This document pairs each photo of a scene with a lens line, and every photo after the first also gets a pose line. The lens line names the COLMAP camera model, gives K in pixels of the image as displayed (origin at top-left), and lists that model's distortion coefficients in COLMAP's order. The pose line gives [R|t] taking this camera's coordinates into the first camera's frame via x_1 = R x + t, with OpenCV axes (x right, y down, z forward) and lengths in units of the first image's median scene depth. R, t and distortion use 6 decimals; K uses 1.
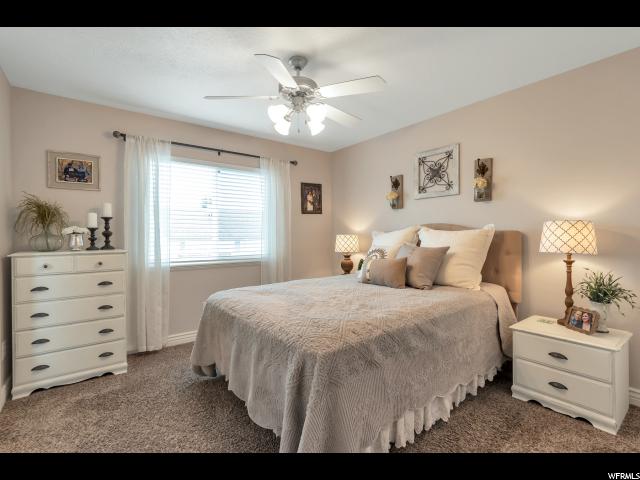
lens RADIAL K [[308.4, 0, 317.9], [0, 308.4, 237.6], [0, 0, 1]] dist [0.000000, -0.001114]
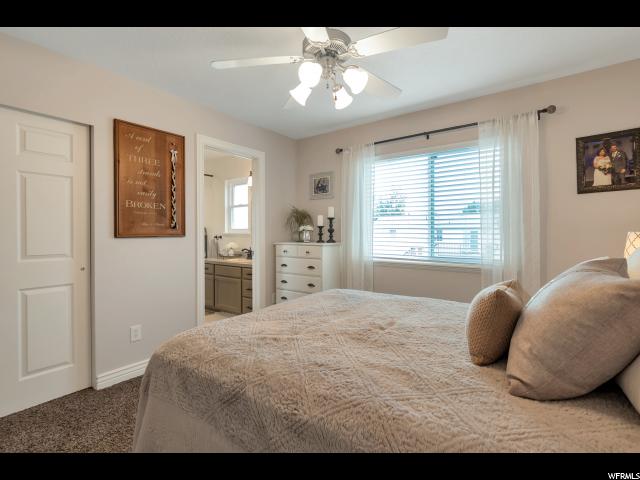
lens RADIAL K [[308.4, 0, 319.1], [0, 308.4, 236.3], [0, 0, 1]] dist [0.000000, -0.001114]
pose [[0.264049, 0.019566, -0.964311, 0.556094], [-0.005984, 0.999808, 0.018647, -0.011624], [0.964491, 0.000847, 0.264116, 0.608798]]
